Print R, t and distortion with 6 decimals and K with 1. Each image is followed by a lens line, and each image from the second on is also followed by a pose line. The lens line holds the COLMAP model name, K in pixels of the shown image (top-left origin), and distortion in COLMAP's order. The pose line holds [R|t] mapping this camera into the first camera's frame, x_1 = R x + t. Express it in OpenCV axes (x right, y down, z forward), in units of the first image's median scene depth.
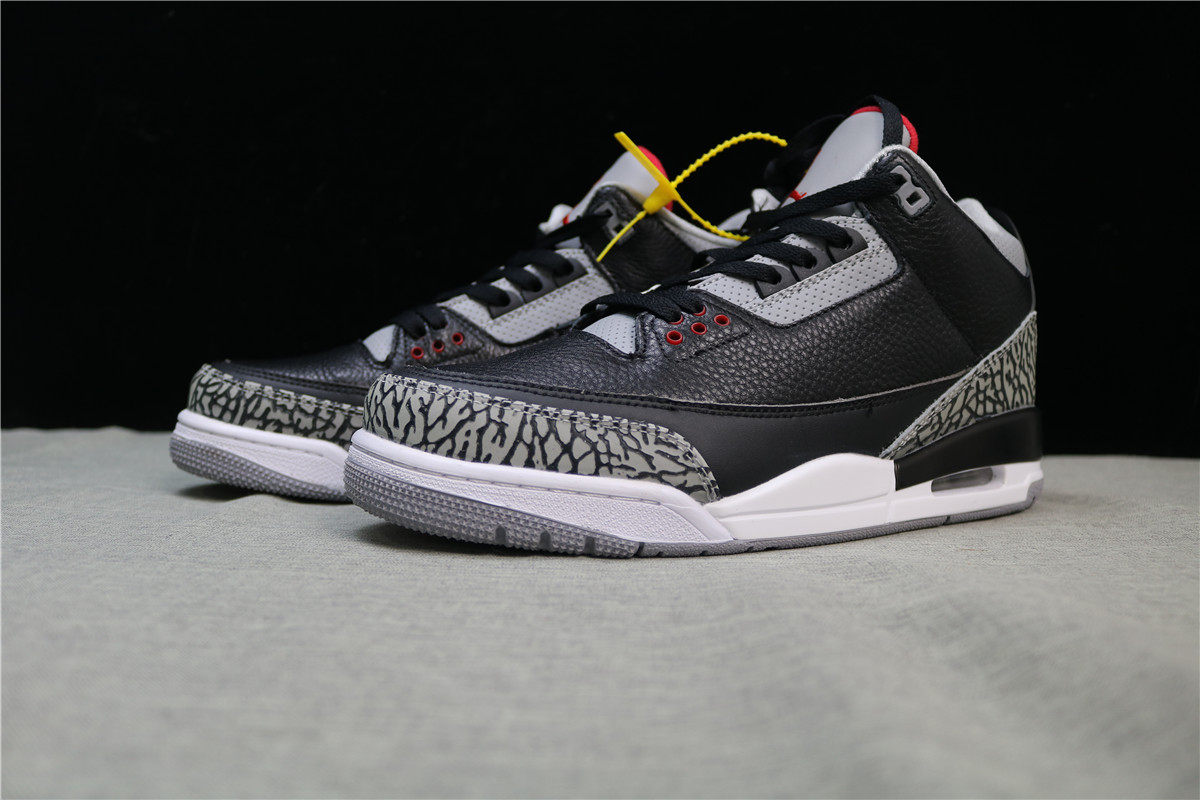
lens RADIAL K [[998.1, 0, 600.0], [0, 998.1, 400.0], [0, 0, 1]] dist [-0.118950, -0.004676]
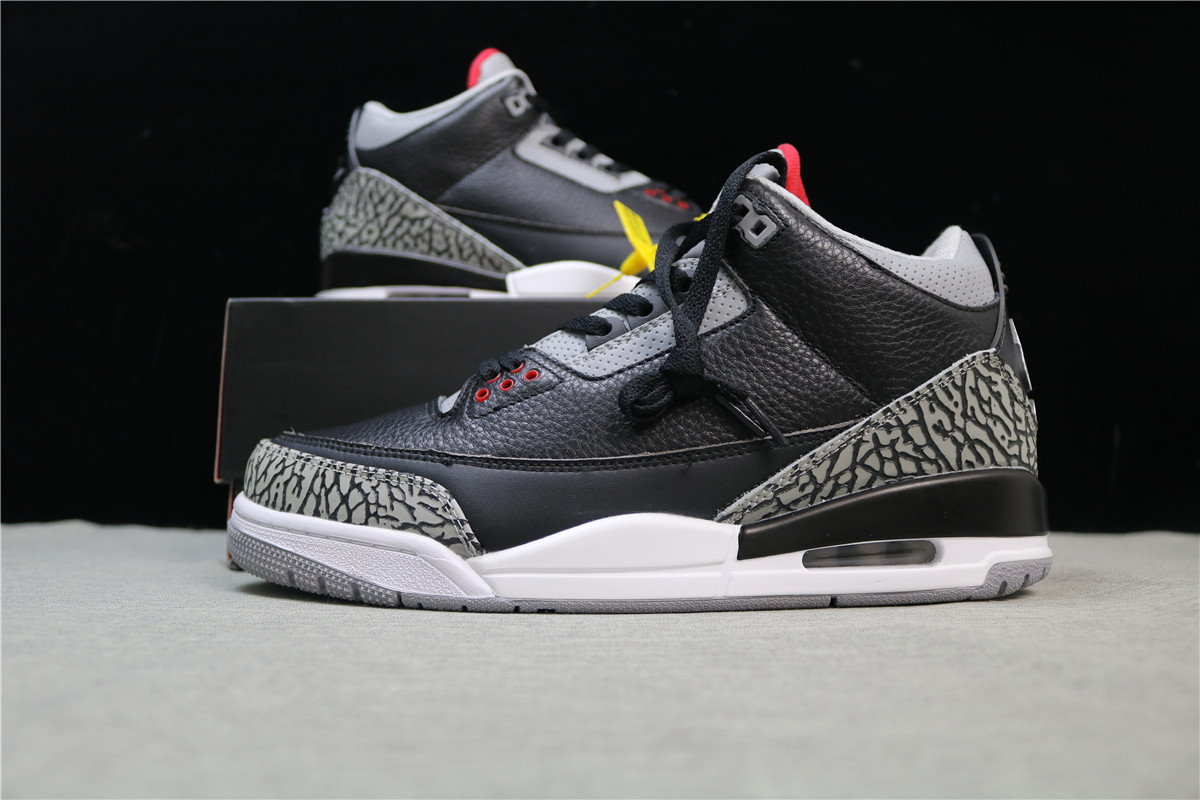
lens RADIAL K [[998.1, 0, 600.0], [0, 998.1, 400.0], [0, 0, 1]] dist [-0.118950, -0.004676]
pose [[0.881699, -0.053157, -0.468807, 0.699468], [-0.009150, 0.991520, -0.129635, 0.077136], [0.471723, 0.118589, 0.873736, 0.191246]]
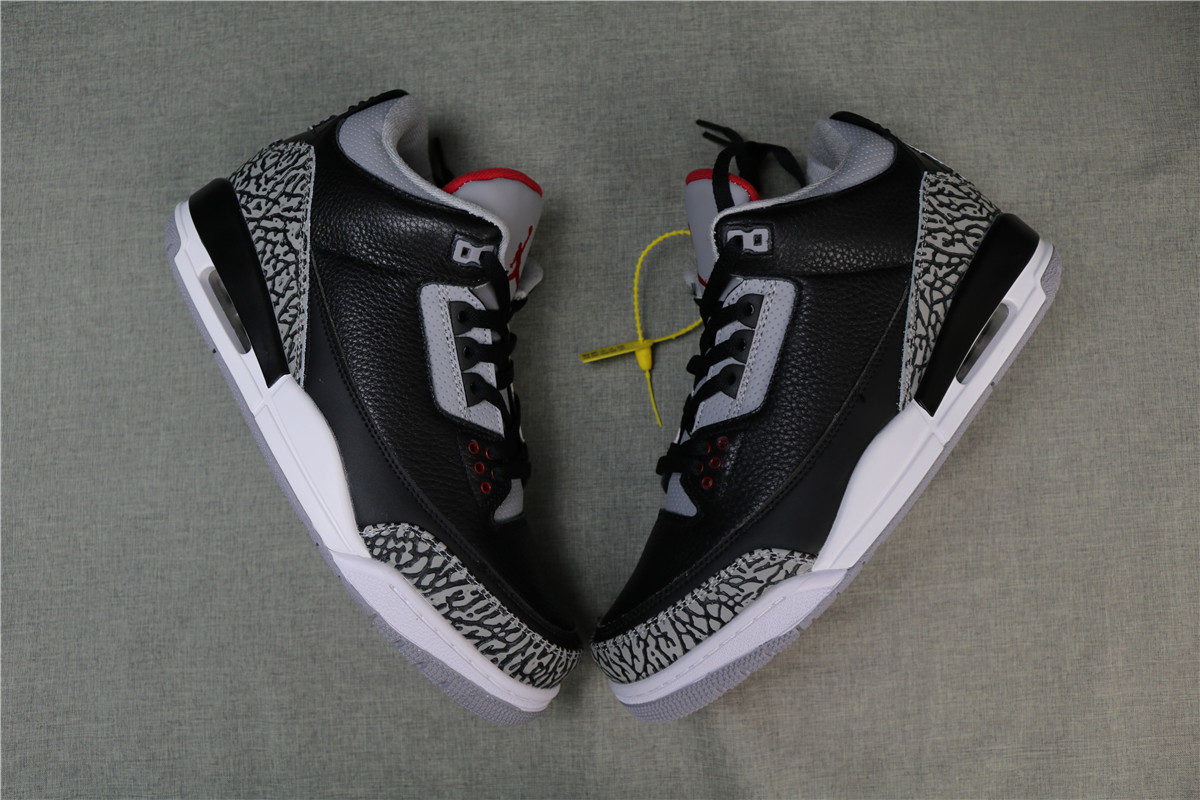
lens RADIAL K [[1010.3, 0, 569.0], [0, 1010.3, 397.2], [0, 0, 1]] dist [-0.100547, -0.000697]
pose [[0.605661, -0.709437, -0.360381, 0.556284], [0.751593, 0.658766, -0.033693, -0.243422], [0.261310, -0.250453, 0.932197, -0.257984]]
